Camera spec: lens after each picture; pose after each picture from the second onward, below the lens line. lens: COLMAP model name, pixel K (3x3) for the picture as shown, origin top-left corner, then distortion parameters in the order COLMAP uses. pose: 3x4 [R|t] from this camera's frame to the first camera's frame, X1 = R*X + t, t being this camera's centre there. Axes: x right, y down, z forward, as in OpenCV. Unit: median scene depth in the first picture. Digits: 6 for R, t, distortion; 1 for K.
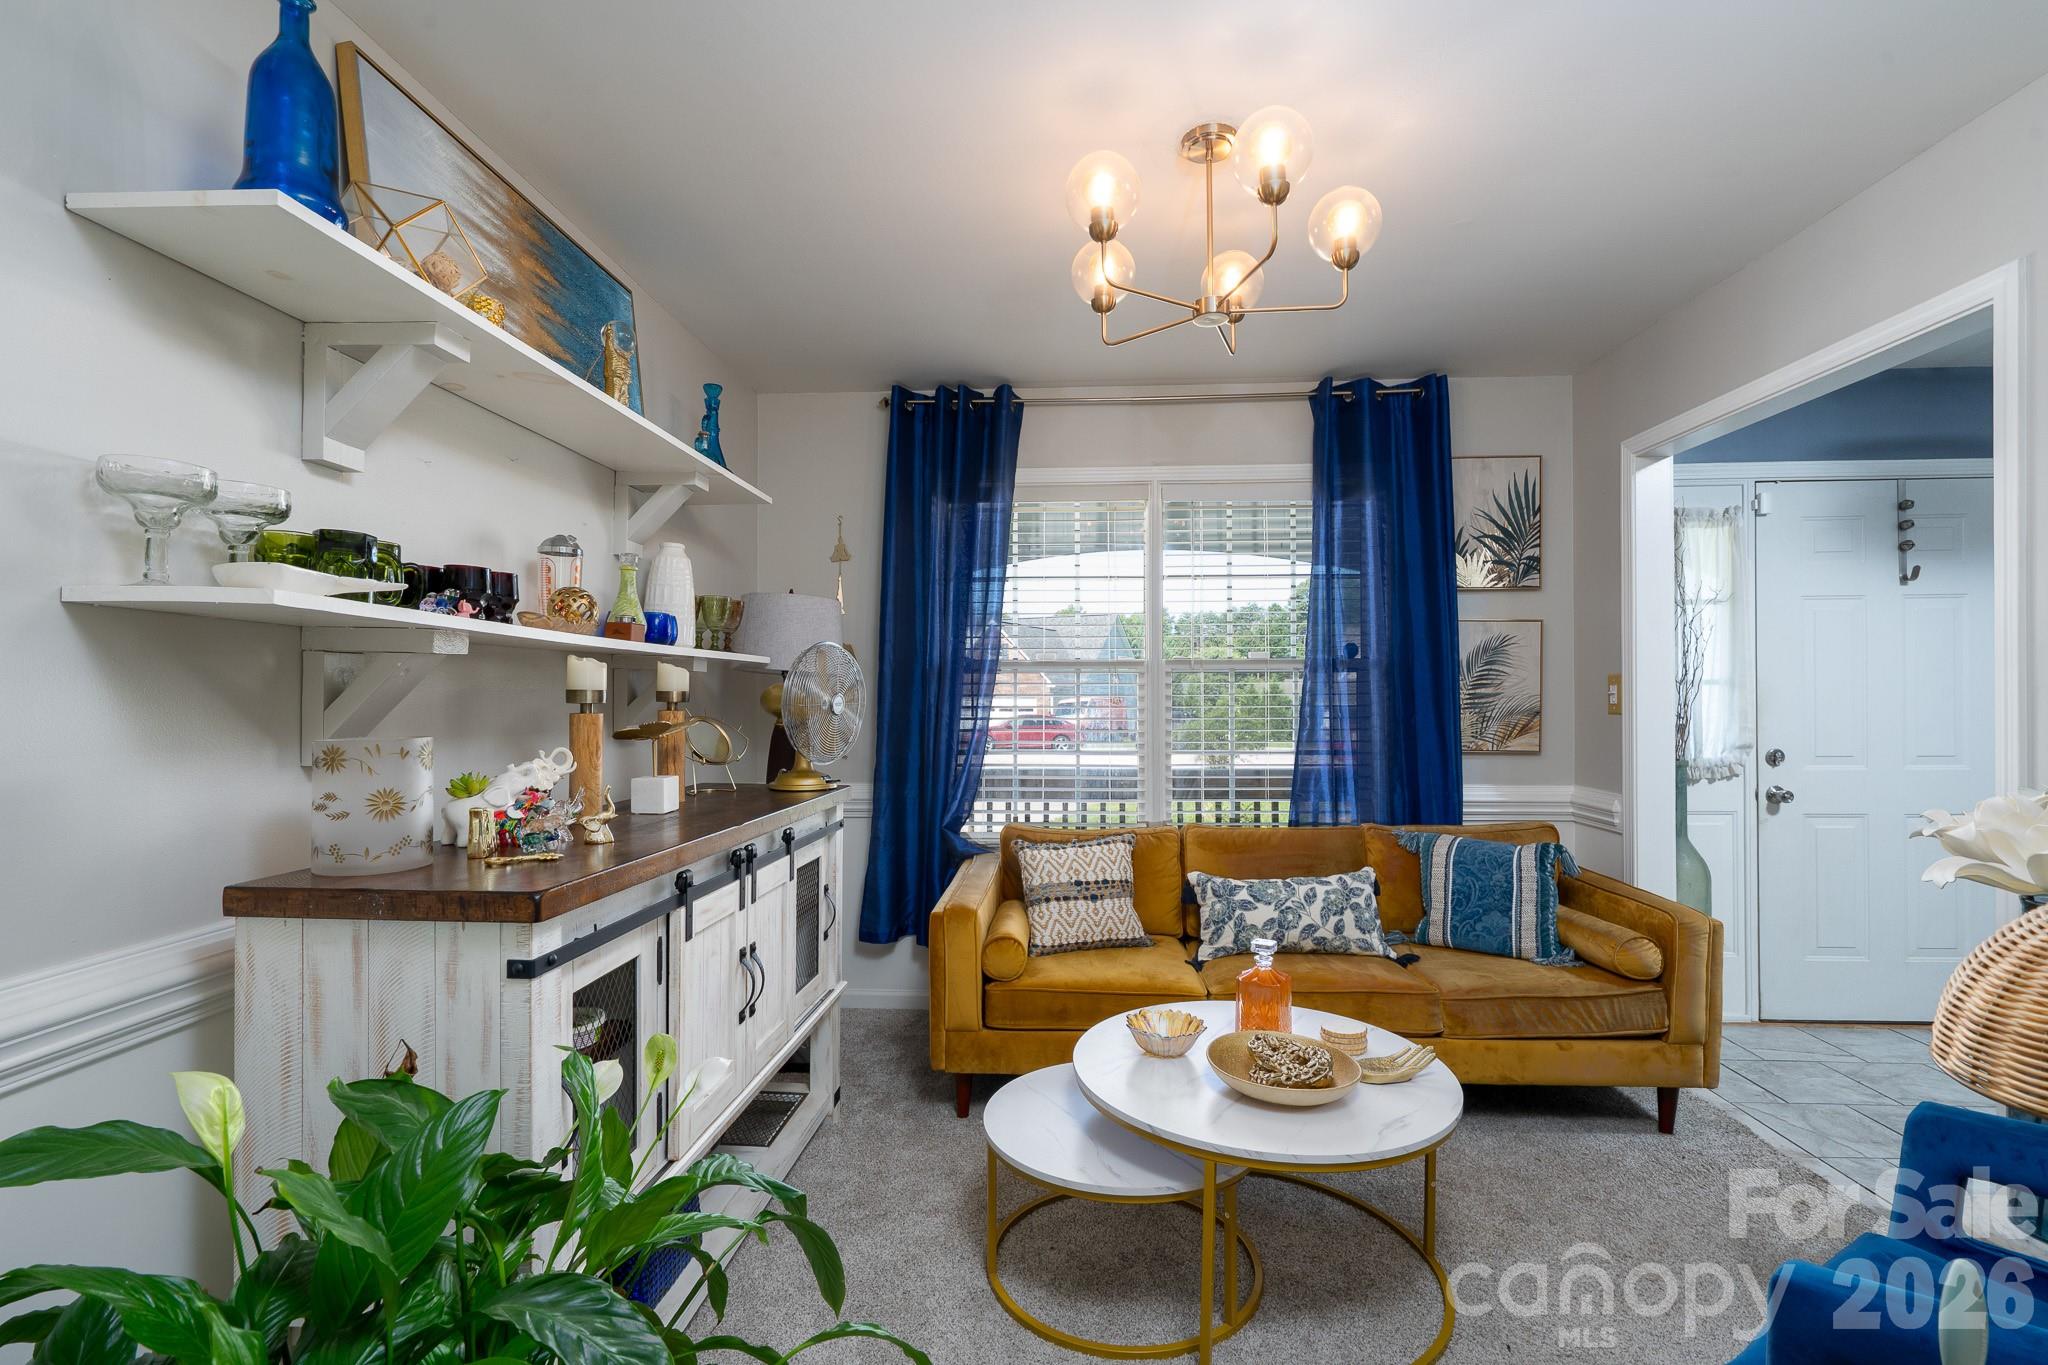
lens RADIAL K [[947.7, 0, 1025.3], [0, 947.7, 690.4], [0, 0, 1]] dist [0.001719, 0.000896]
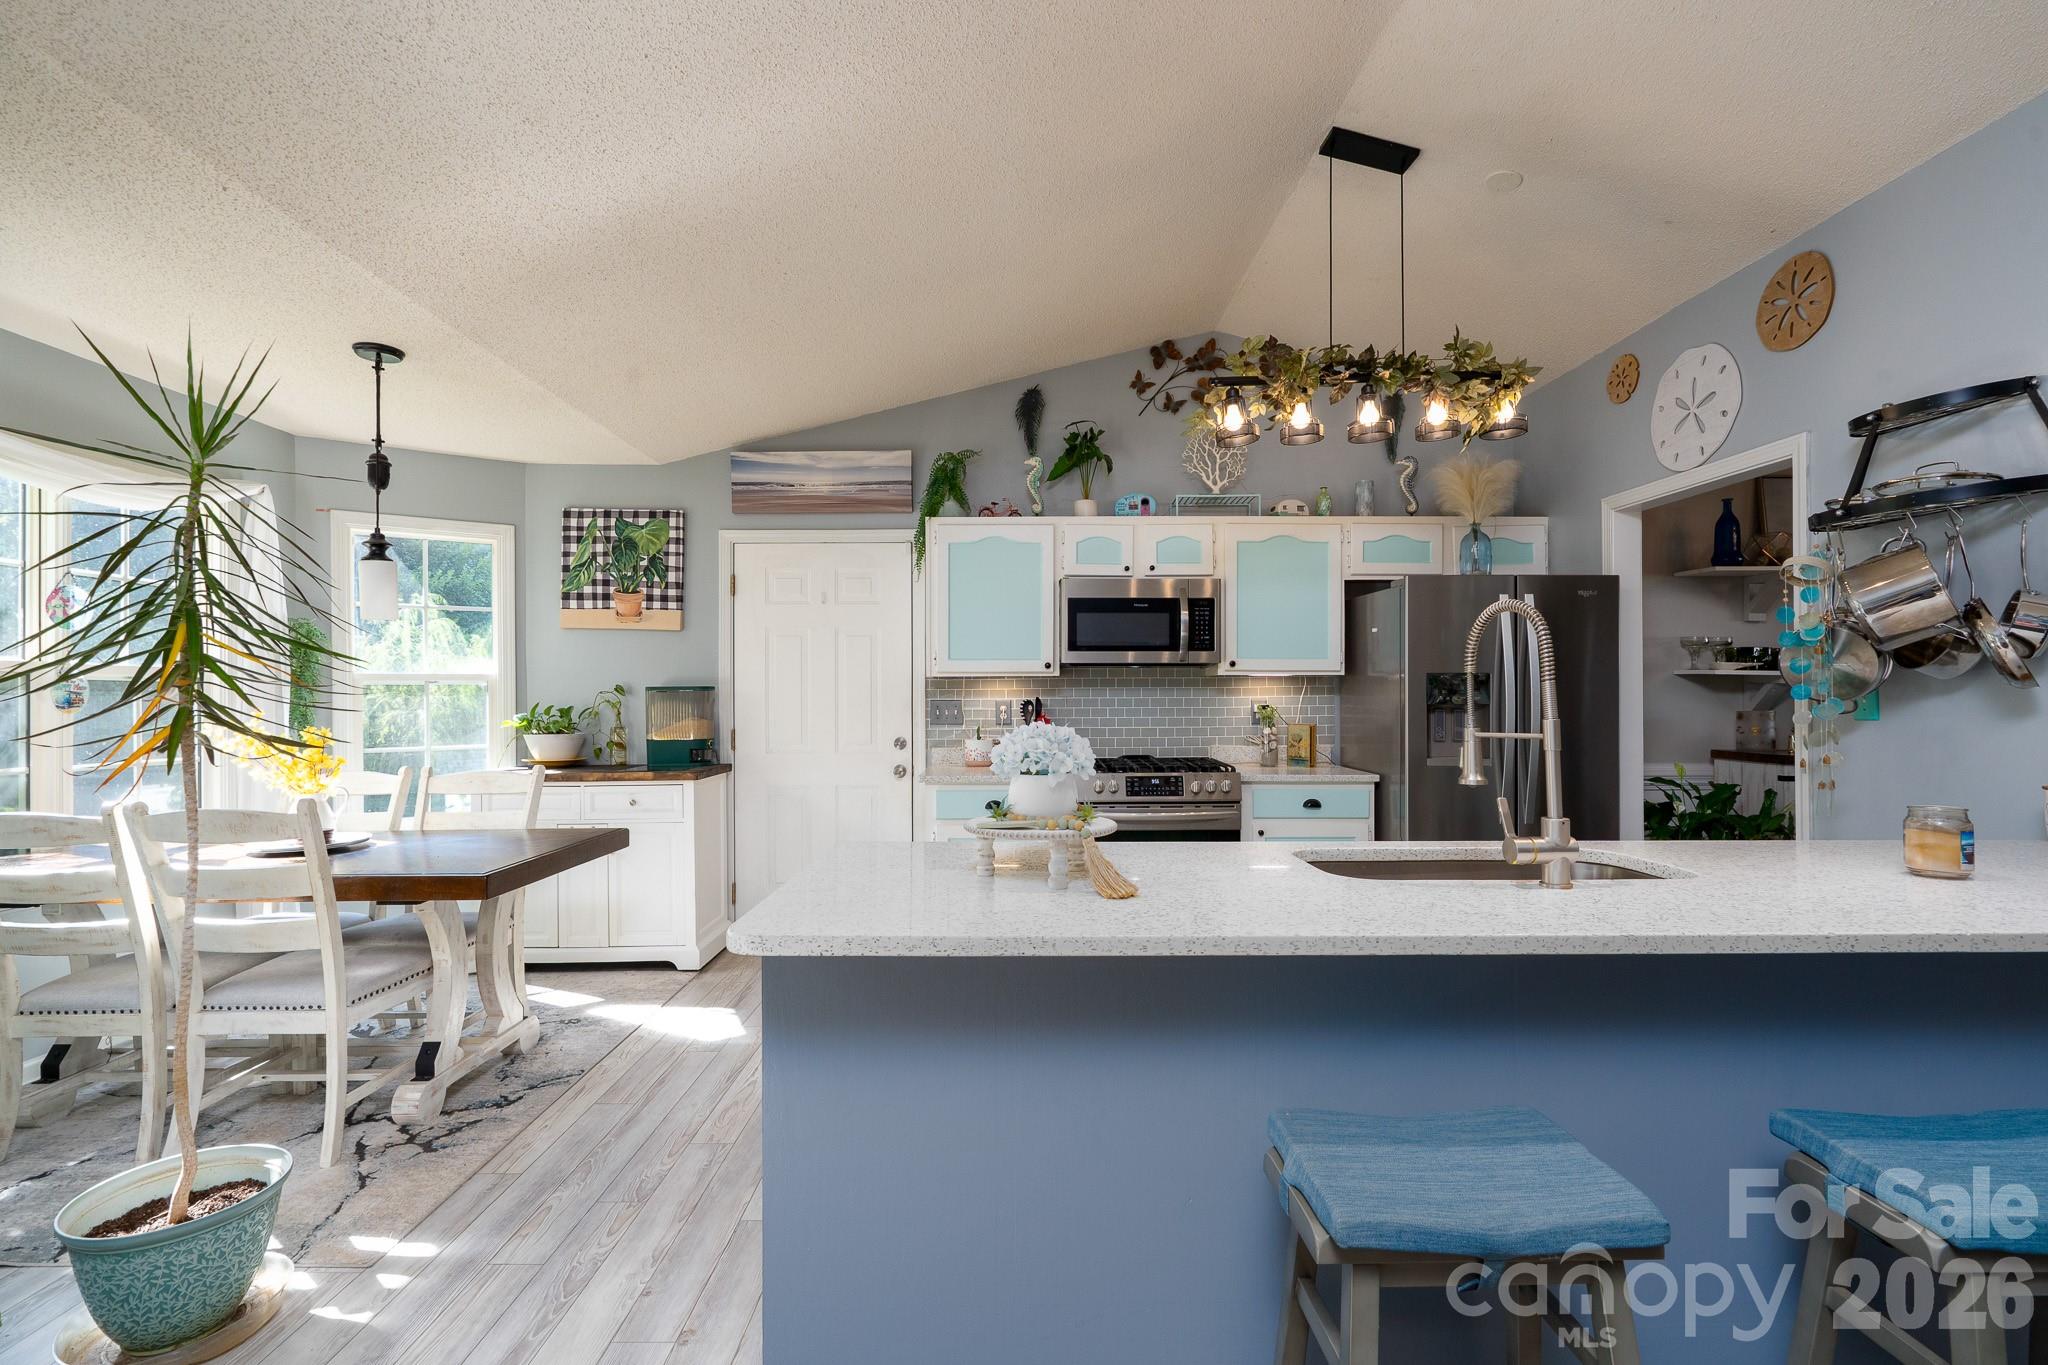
lens RADIAL K [[925.8, 0, 1079.3], [0, 925.8, 688.1], [0, 0, 1]] dist [0.002590, 0.000415]
pose [[0.106669, -0.008421, -0.994259, 1.833131], [0.007246, 0.999944, -0.007692, -0.016812], [0.994268, -0.006383, 0.106724, -1.344868]]
